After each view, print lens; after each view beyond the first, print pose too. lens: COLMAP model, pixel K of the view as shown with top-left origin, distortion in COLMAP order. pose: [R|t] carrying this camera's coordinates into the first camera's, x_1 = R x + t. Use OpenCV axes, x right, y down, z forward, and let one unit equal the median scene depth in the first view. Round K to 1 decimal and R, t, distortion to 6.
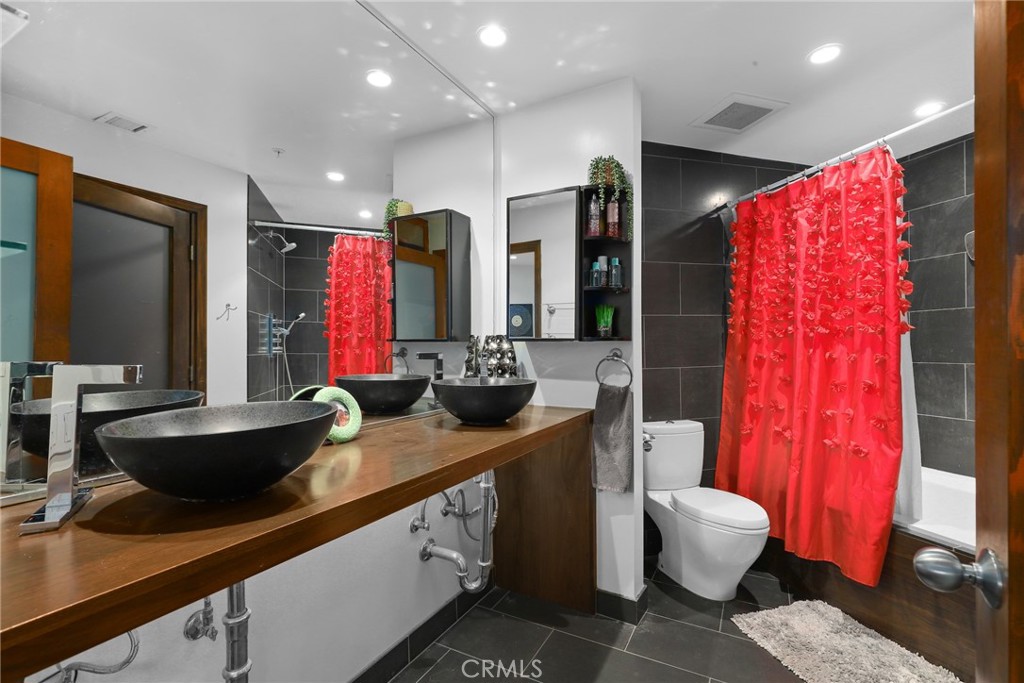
lens RADIAL K [[465.5, 0, 509.5], [0, 465.5, 347.5], [0, 0, 1]] dist [0.005396, -0.000076]
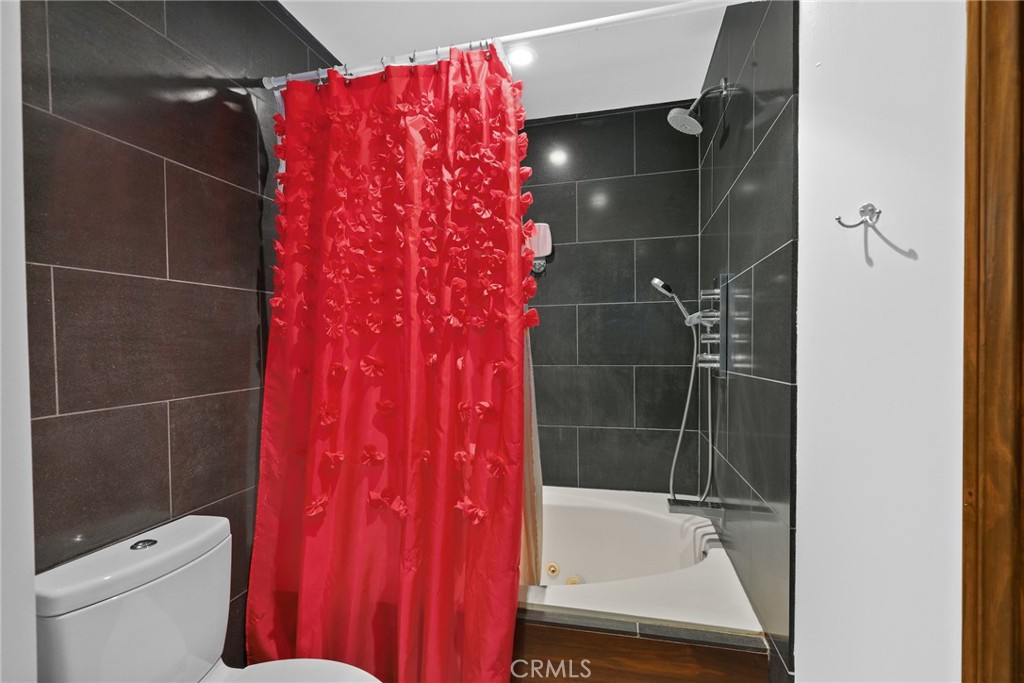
lens RADIAL K [[465.5, 0, 509.5], [0, 465.5, 347.5], [0, 0, 1]] dist [0.005396, -0.000076]
pose [[0.514655, -0.006007, 0.857376, 0.183976], [0.008028, 0.999965, 0.002187, -0.005532], [-0.857360, 0.005757, 0.514685, 0.587418]]
